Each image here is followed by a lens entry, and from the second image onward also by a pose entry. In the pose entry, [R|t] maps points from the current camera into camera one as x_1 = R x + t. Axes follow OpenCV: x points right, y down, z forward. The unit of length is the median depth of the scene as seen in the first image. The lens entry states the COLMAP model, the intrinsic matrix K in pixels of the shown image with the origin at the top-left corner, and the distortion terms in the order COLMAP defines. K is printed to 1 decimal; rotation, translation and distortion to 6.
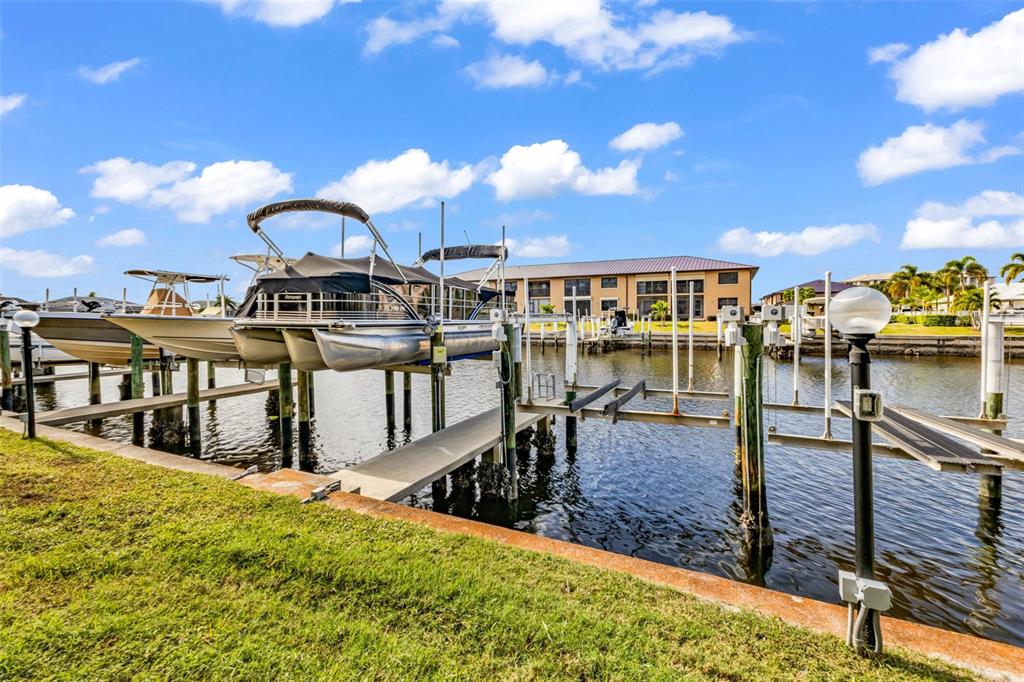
lens RADIAL K [[450.5, 0, 508.1], [0, 450.5, 335.4], [0, 0, 1]] dist [0.008387, -0.000453]
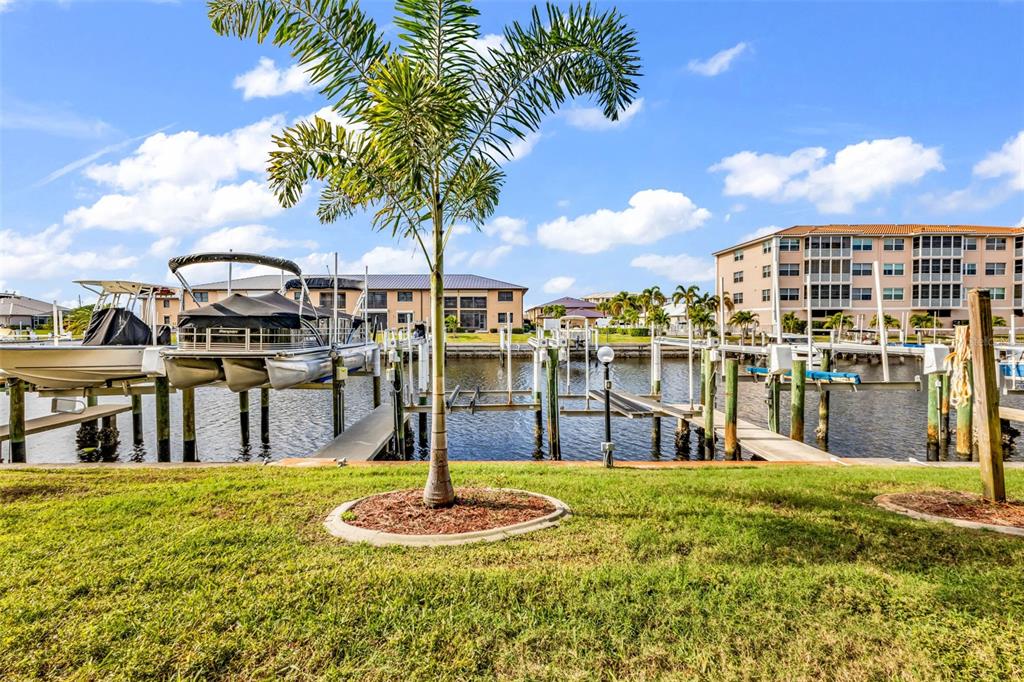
lens RADIAL K [[450.5, 0, 508.1], [0, 450.5, 335.4], [0, 0, 1]] dist [0.008387, -0.000453]
pose [[0.890446, -0.005913, 0.455050, -0.309885], [0.014934, 0.999757, -0.016231, -0.037305], [-0.454844, 0.021248, 0.890318, -0.366815]]
